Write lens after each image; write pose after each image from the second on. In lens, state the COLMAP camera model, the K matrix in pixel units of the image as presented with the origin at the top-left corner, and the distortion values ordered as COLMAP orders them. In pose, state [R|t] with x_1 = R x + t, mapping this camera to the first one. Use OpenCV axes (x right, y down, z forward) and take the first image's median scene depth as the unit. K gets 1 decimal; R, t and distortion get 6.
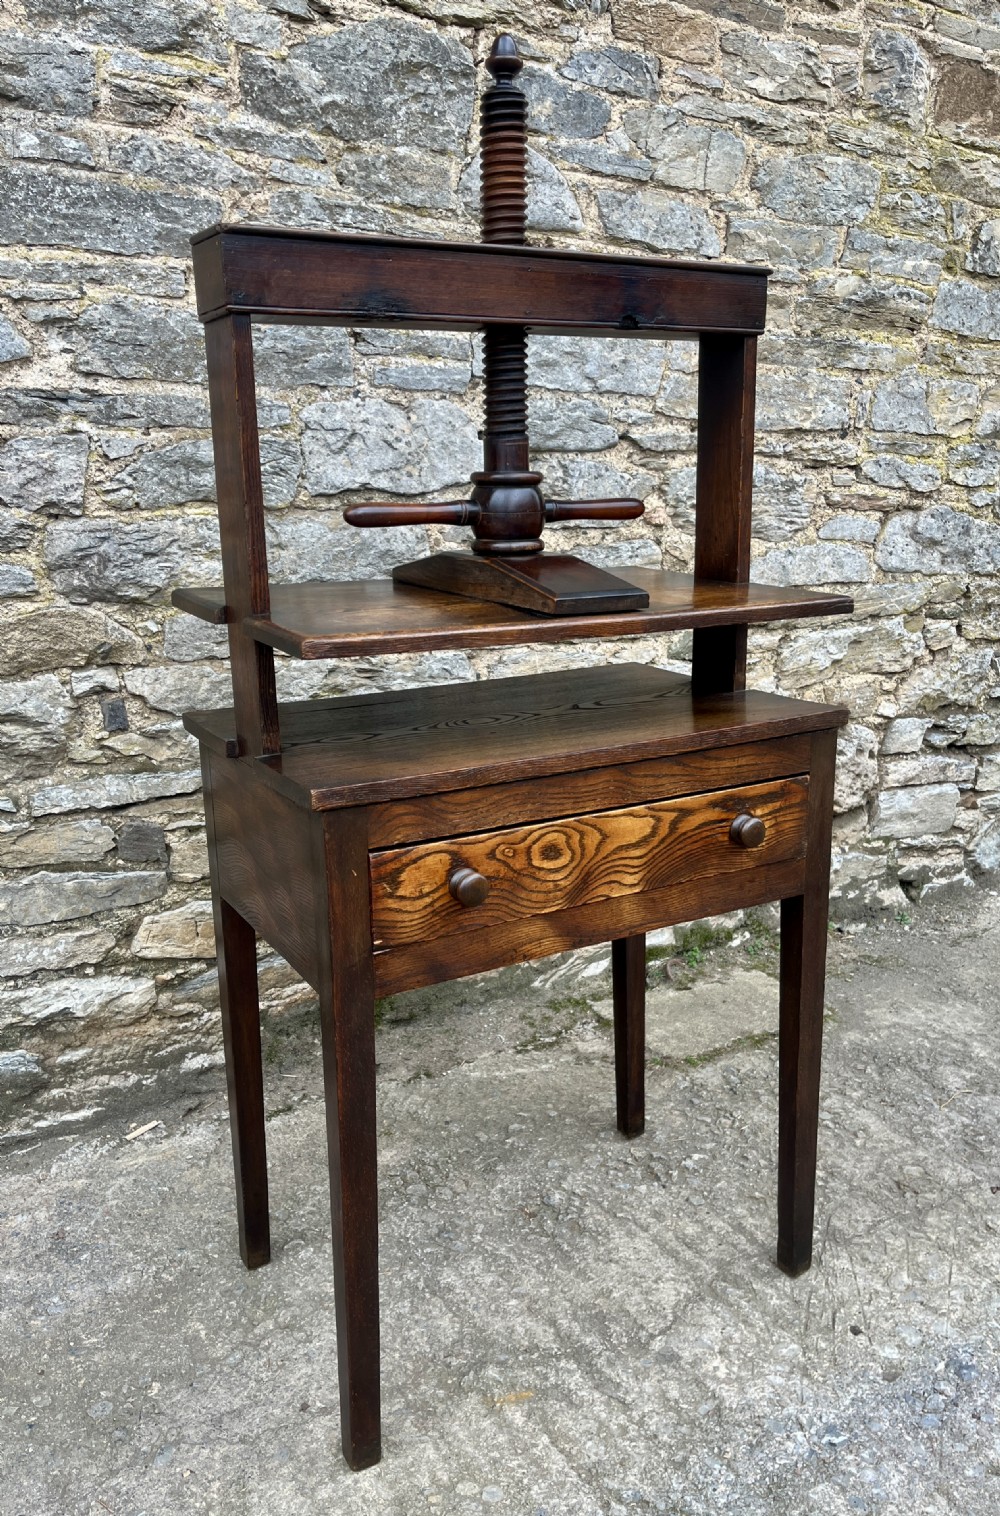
lens RADIAL K [[1213.6, 0, 518.1], [0, 1213.6, 778.3], [0, 0, 1]] dist [0.056032, -0.069169]
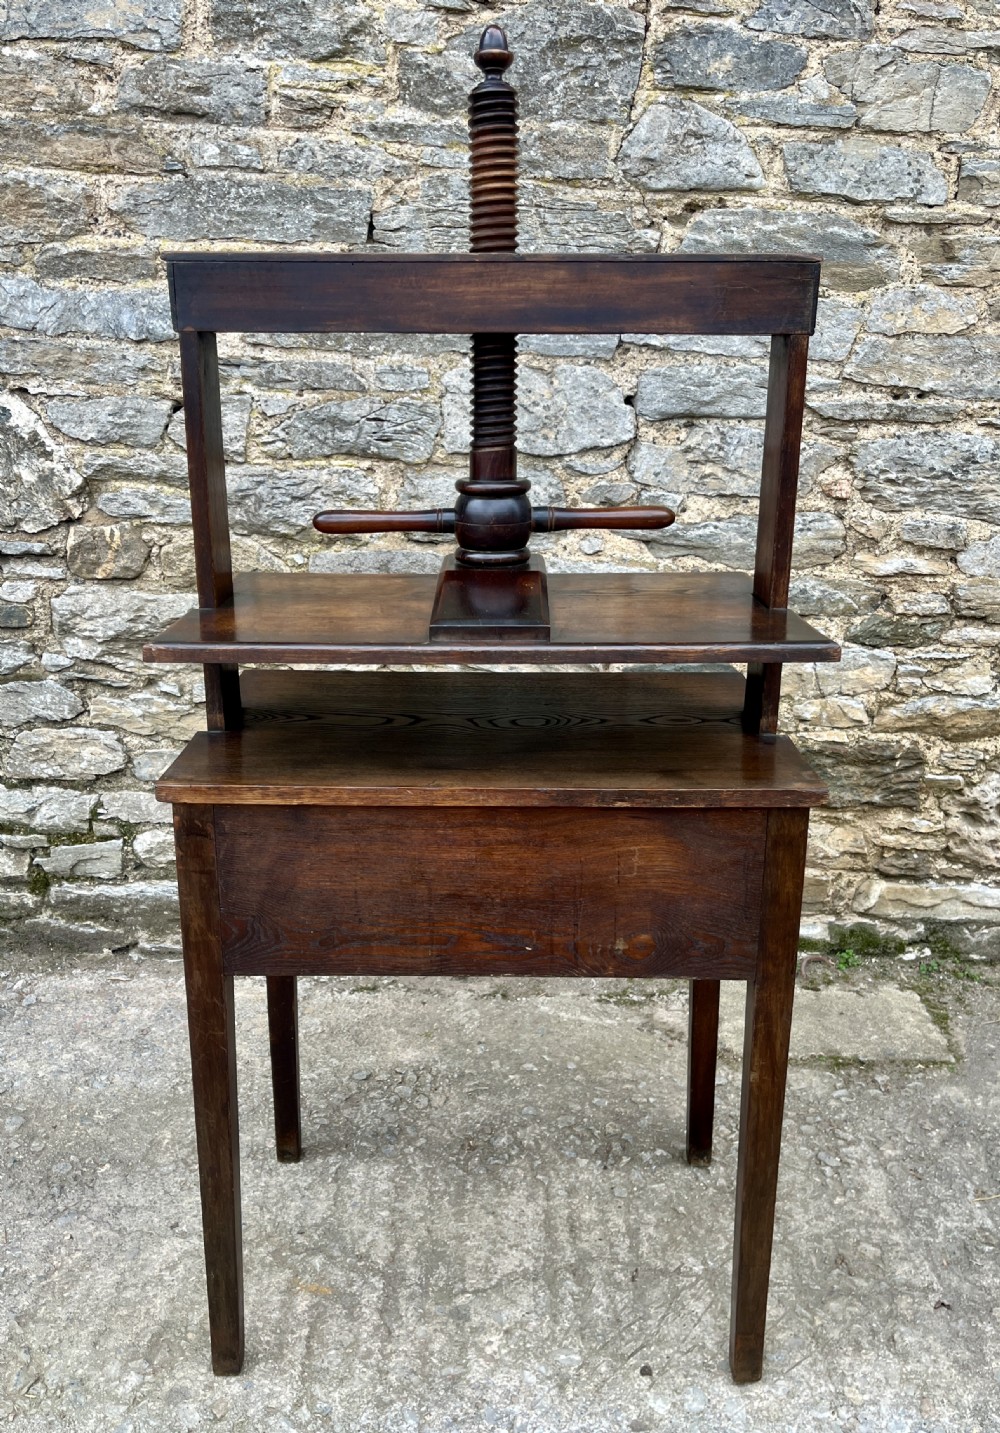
lens RADIAL K [[1188.9, 0, 488.2], [0, 1188.9, 722.8], [0, 0, 1]] dist [0.045689, -0.047868]
pose [[0.858856, 0.176818, -0.480730, 0.449575], [-0.151574, 0.984228, 0.091214, -0.104555], [0.489276, -0.005474, 0.872112, 0.091980]]
